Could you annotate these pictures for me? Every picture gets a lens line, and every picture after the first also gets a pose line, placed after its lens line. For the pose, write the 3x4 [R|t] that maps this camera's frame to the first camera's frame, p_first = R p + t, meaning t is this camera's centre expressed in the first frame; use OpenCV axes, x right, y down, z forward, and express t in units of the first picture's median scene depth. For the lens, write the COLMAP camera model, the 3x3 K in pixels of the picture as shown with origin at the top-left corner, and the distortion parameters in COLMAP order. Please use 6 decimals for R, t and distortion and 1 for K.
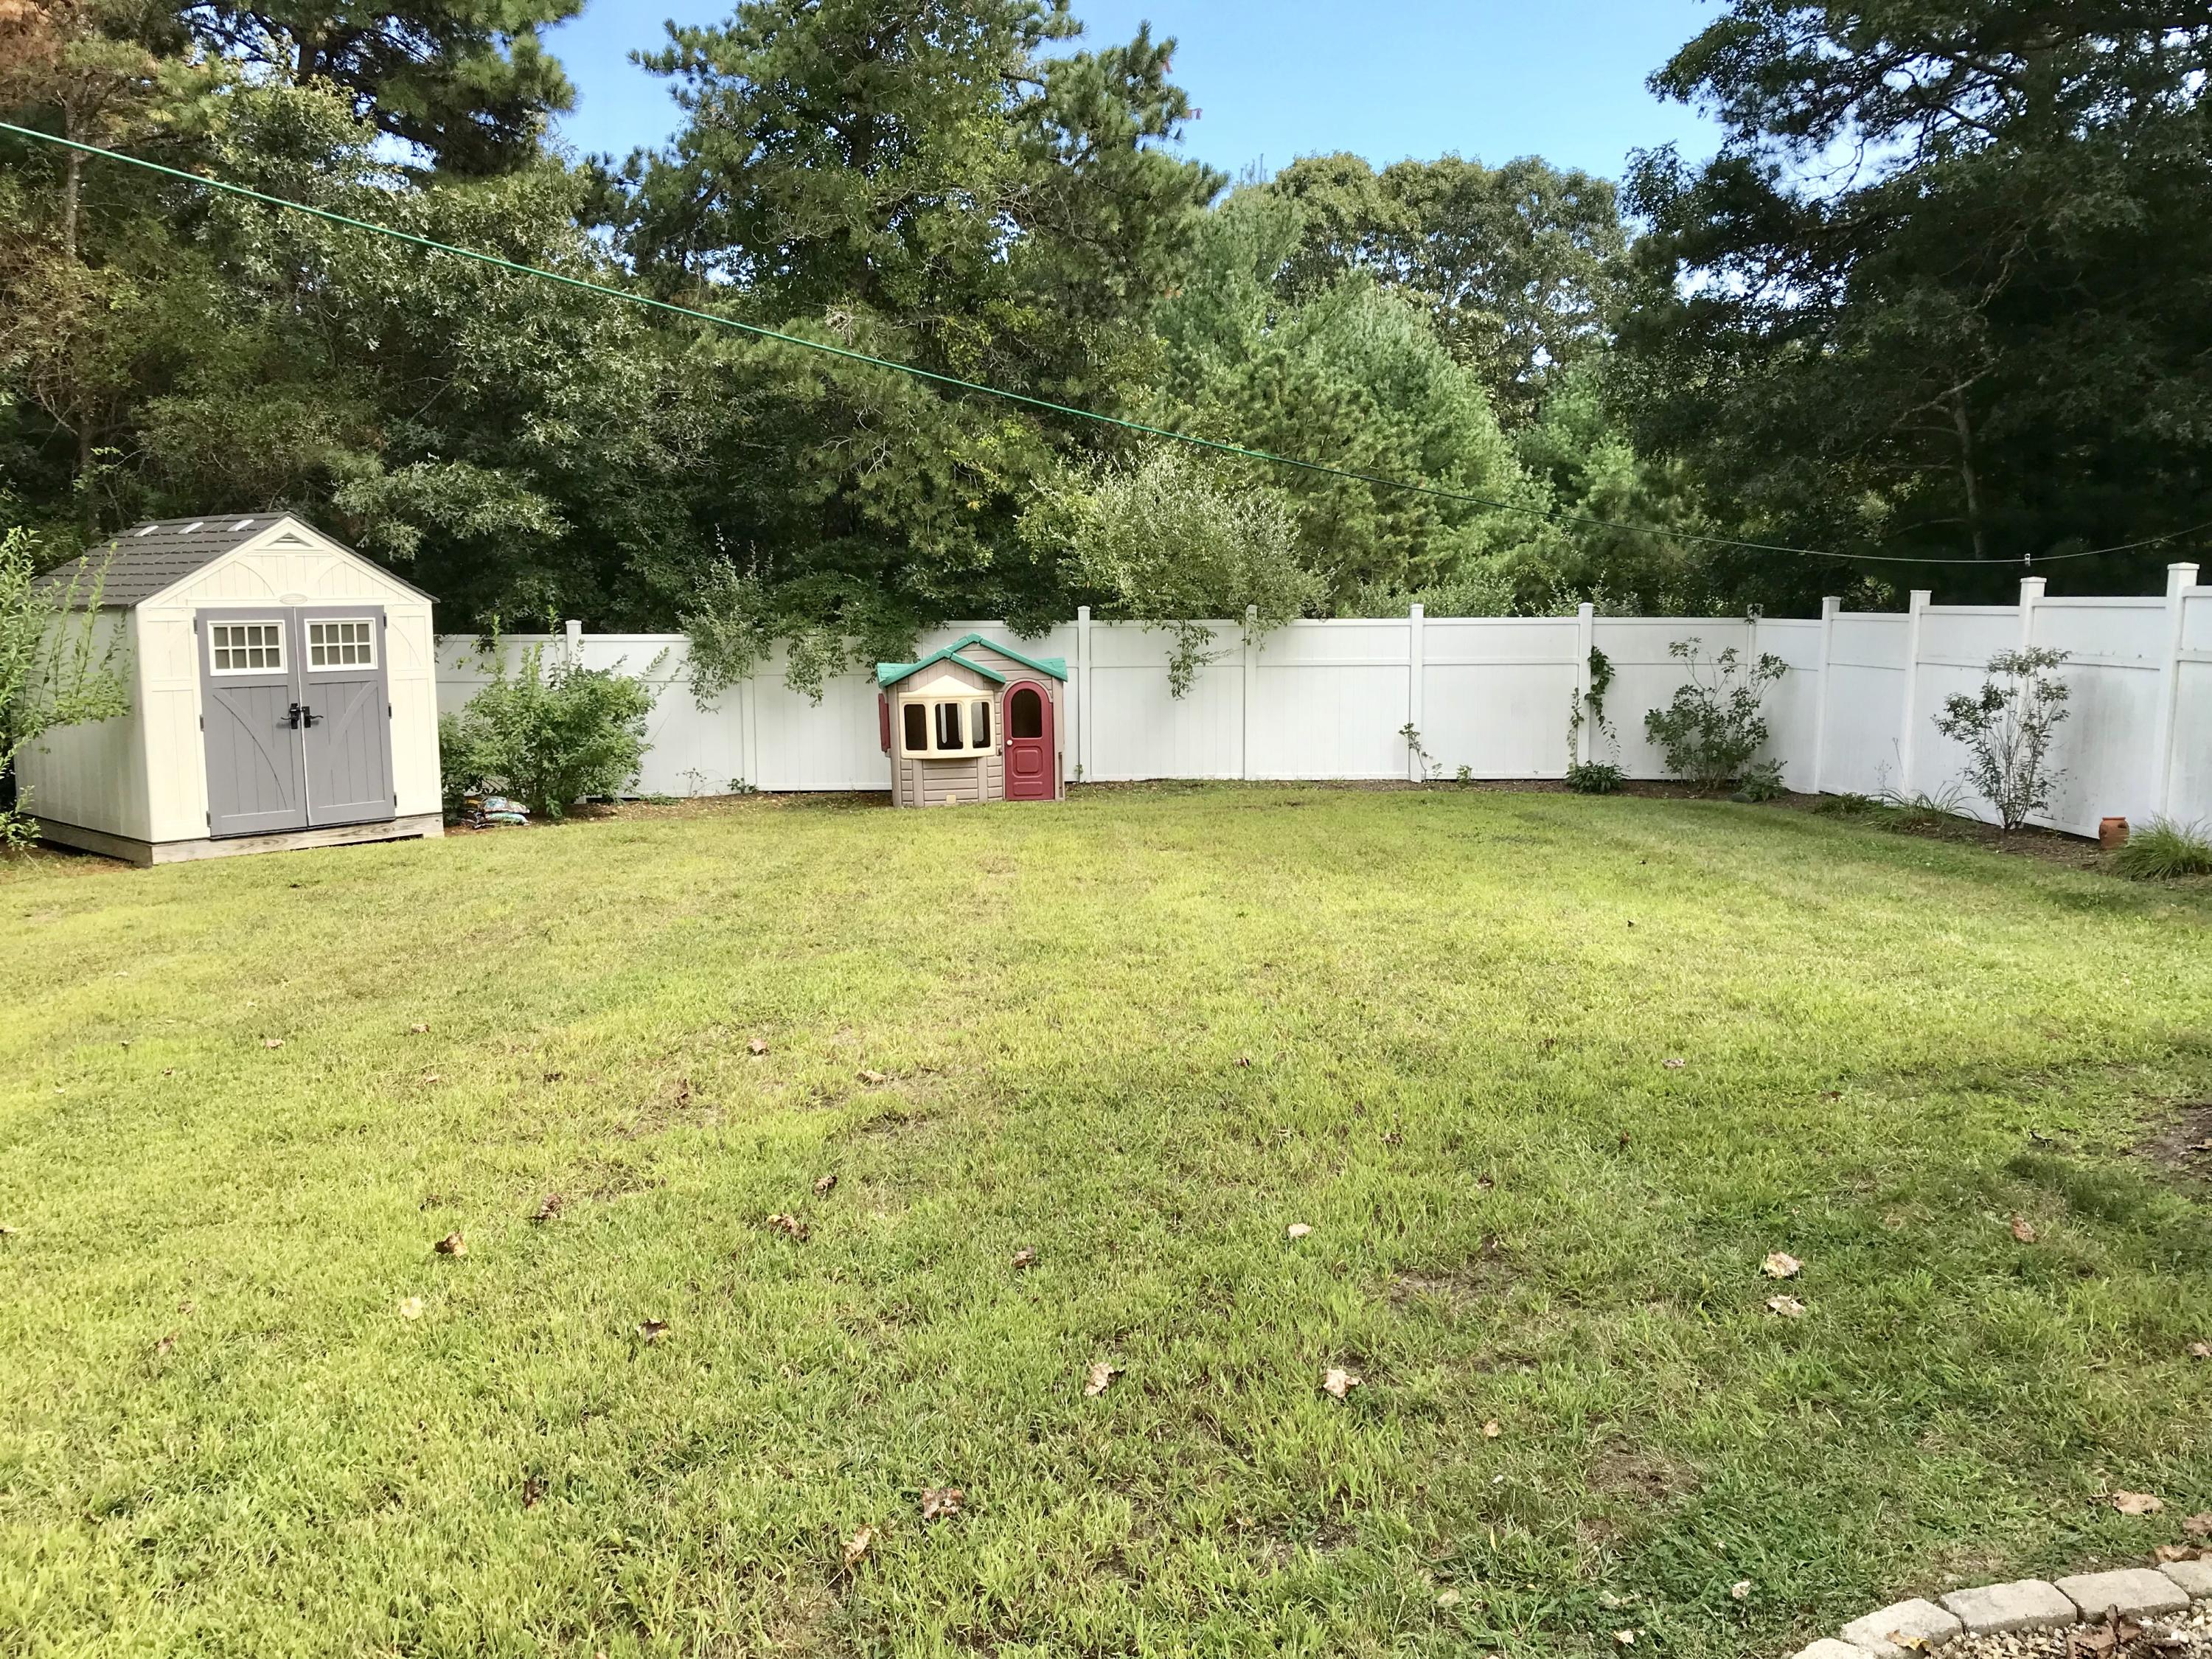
lens RADIAL K [[1820.9, 0, 1099.0], [0, 1820.9, 805.3], [0, 0, 1]] dist [0.010419, 0.006161]
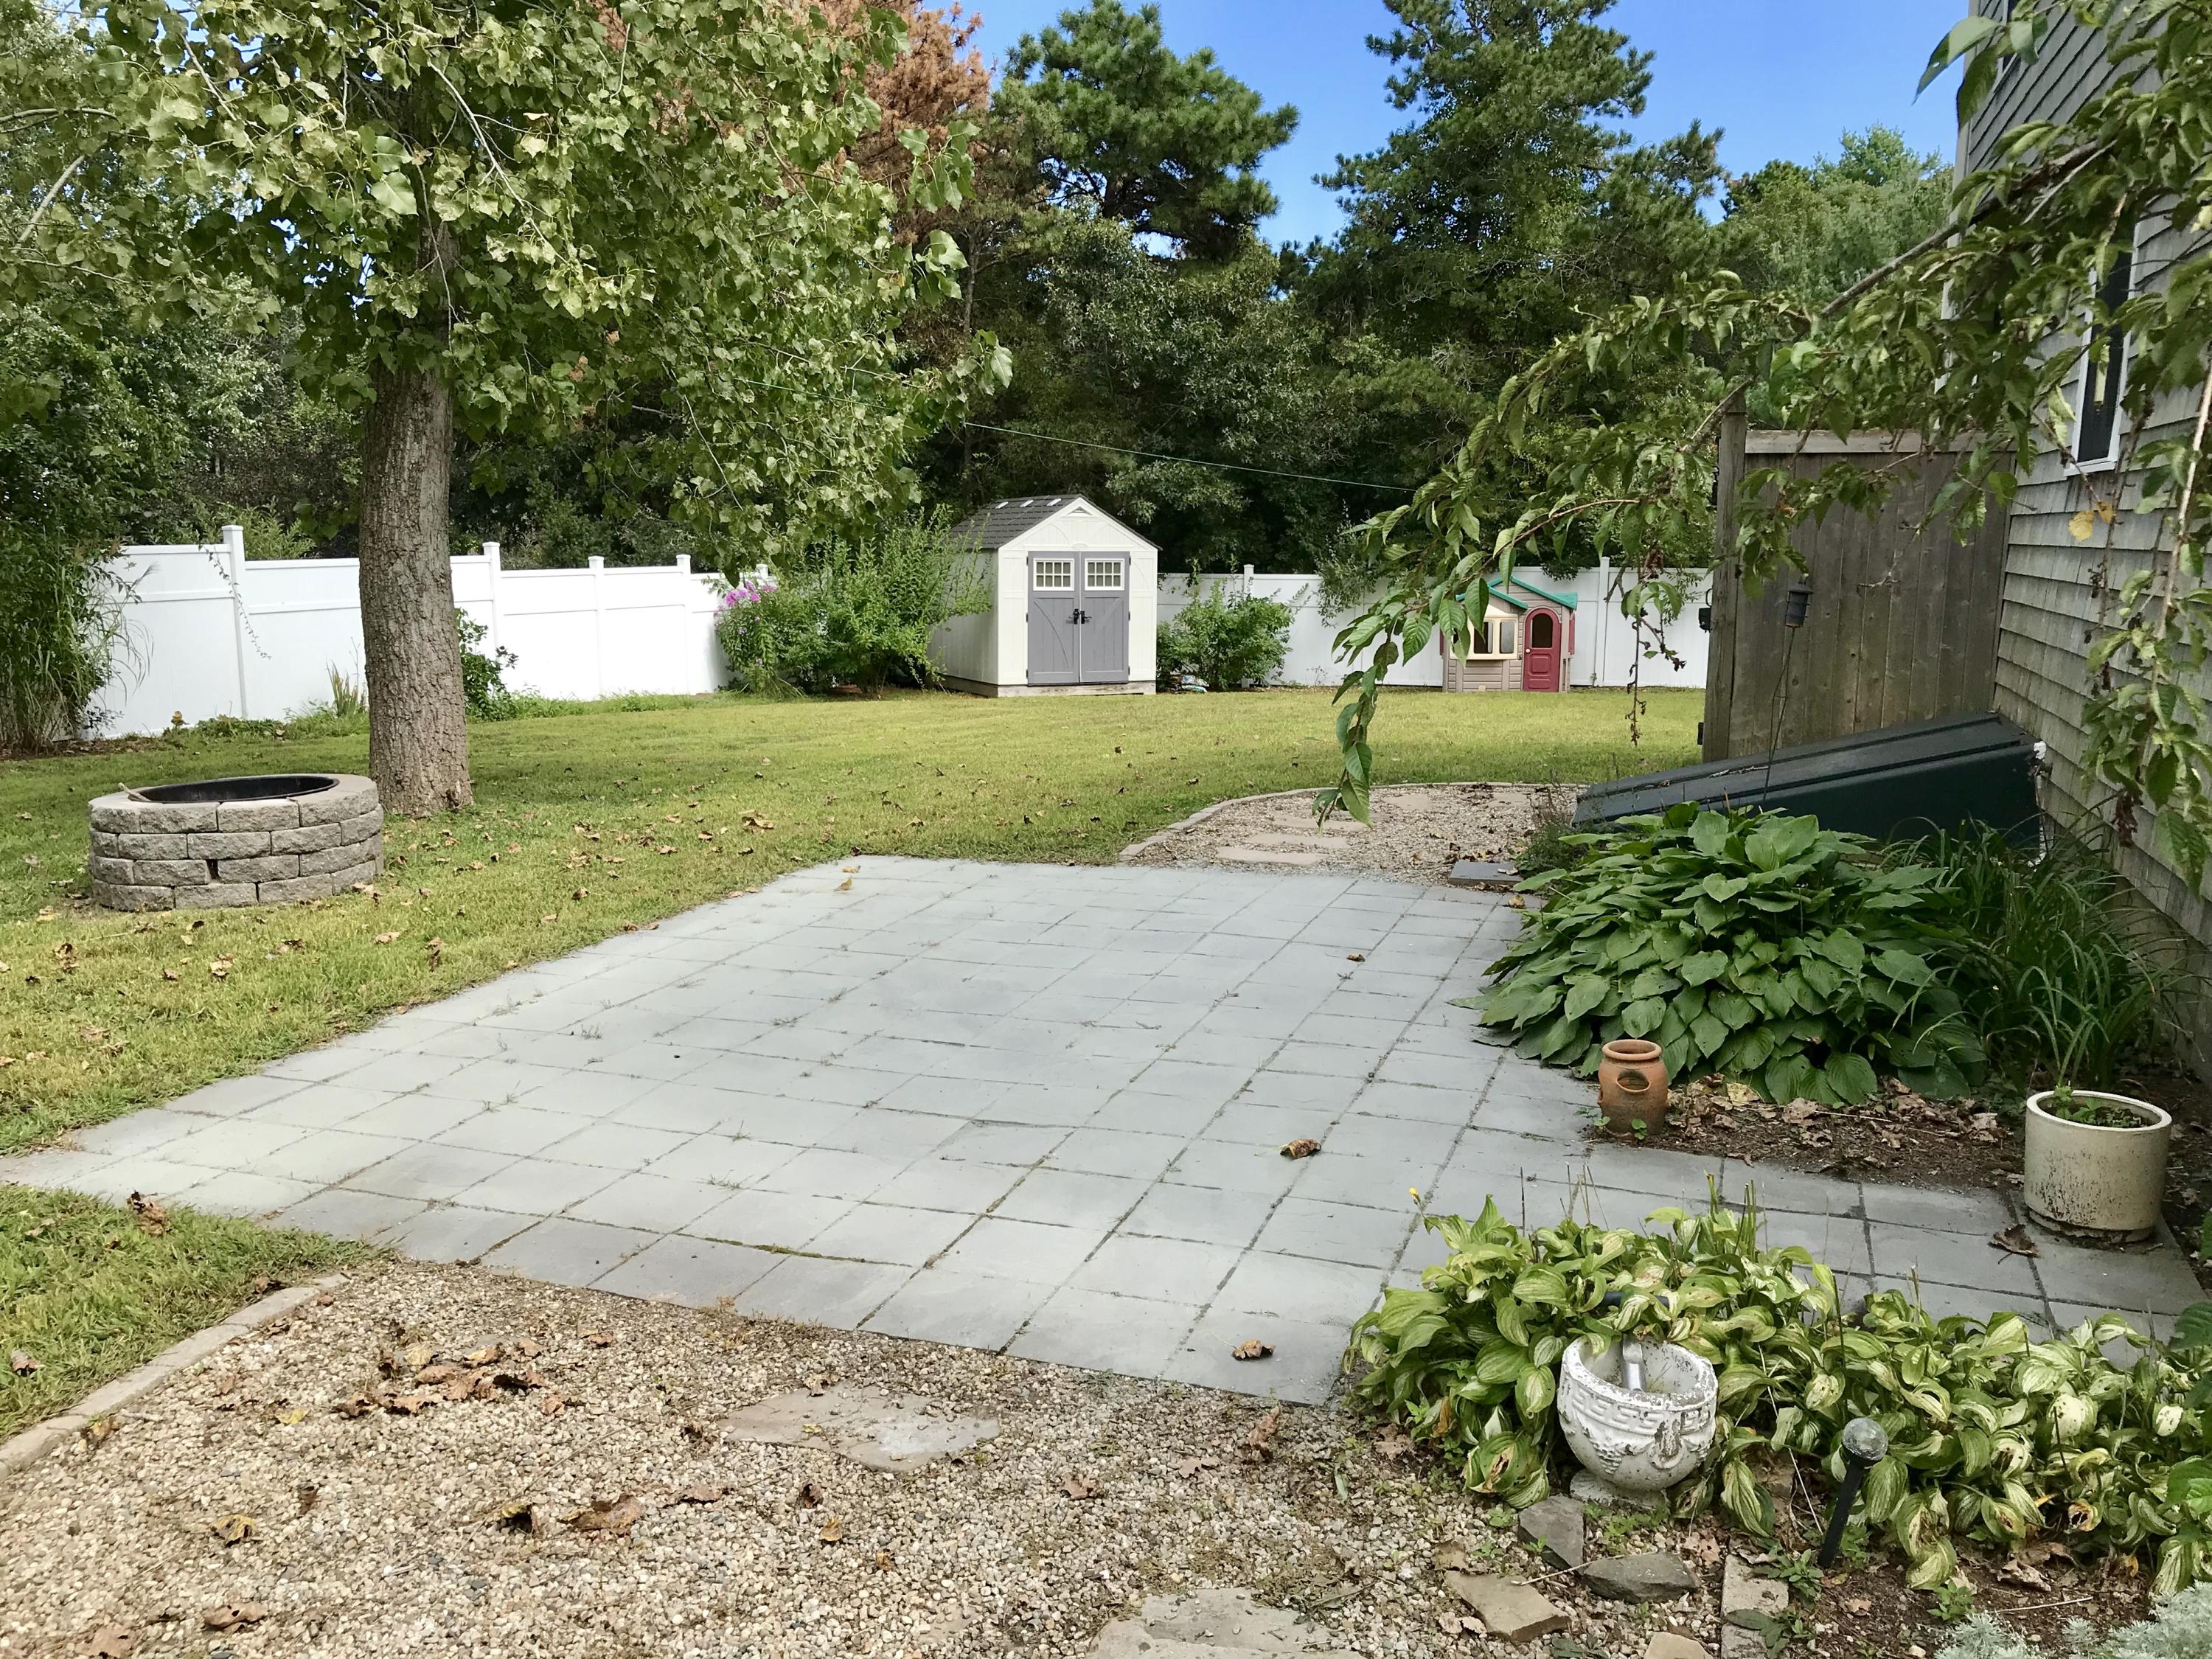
lens RADIAL K [[1965.6, 0, 1019.2], [0, 1965.6, 781.9], [0, 0, 1]] dist [0.146733, -0.129612]
pose [[0.906719, 0.062128, -0.417135, 0.236978], [-0.063457, 0.997927, 0.010696, 0.074455], [0.416935, 0.016772, 0.908782, -0.569644]]
